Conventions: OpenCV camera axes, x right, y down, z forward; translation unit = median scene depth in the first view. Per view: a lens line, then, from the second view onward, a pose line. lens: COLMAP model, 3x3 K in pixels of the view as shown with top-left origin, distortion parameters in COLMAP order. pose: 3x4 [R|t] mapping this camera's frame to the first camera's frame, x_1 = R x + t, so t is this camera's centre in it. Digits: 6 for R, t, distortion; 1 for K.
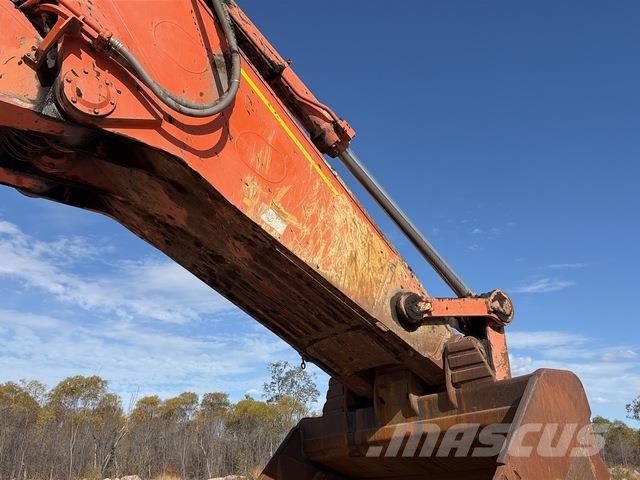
lens RADIAL K [[625.3, 0, 320.0], [0, 625.3, 240.0], [0, 0, 1]] dist [0.045986, -0.006328]
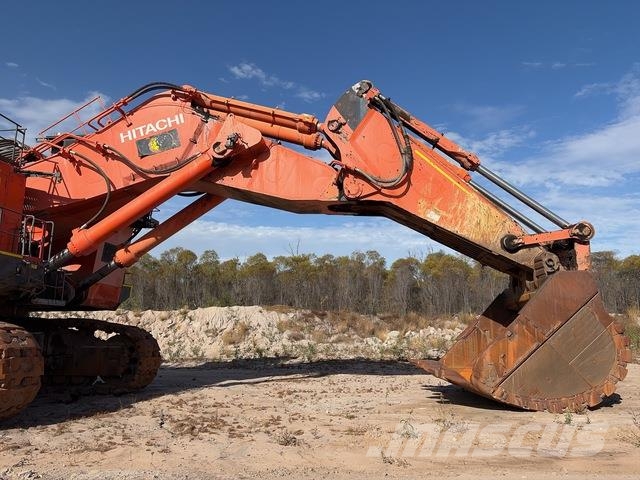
lens RADIAL K [[485.8, 0, 320.0], [0, 485.8, 240.0], [0, 0, 1]] dist [0.060497, -0.070567]
pose [[0.726984, -0.085788, -0.681274, 0.816838], [0.229140, 0.965601, 0.122923, -0.253809], [0.647293, -0.245470, 0.721634, -0.609447]]
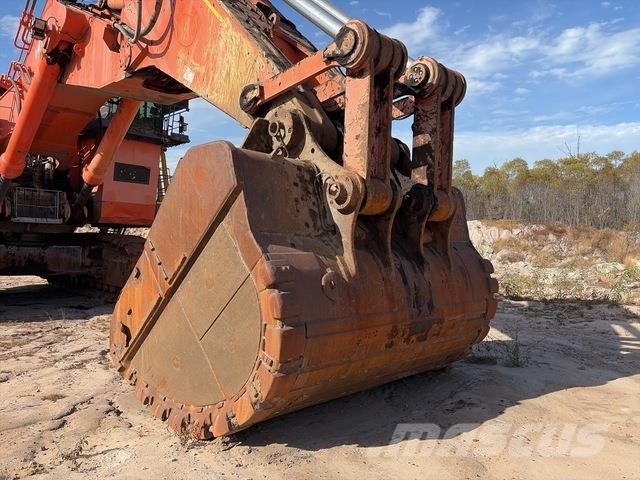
lens RADIAL K [[485.8, 0, 320.0], [0, 485.8, 240.0], [0, 0, 1]] dist [0.060497, -0.070567]
pose [[0.128603, 0.042529, -0.990784, 1.029718], [0.343484, 0.935329, 0.084733, 0.311260], [0.930312, -0.351215, 0.105678, 0.961182]]
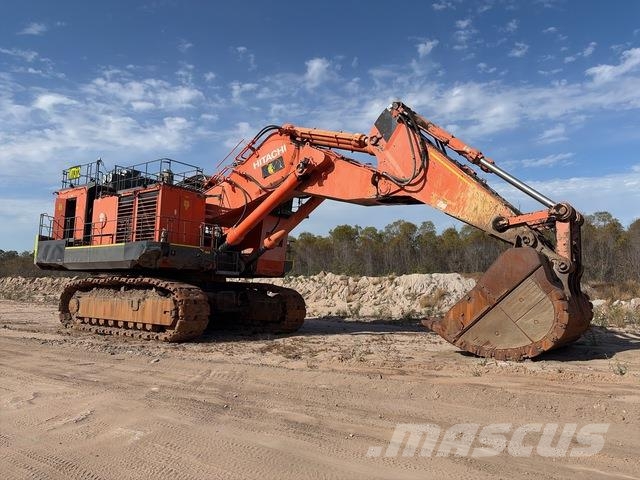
lens RADIAL K [[485.8, 0, 320.0], [0, 485.8, 240.0], [0, 0, 1]] dist [0.060497, -0.070567]
pose [[0.273826, -0.057638, -0.960051, 1.873349], [0.328906, 0.943631, 0.037159, -0.141779], [0.903792, -0.325942, 0.277348, -0.218403]]
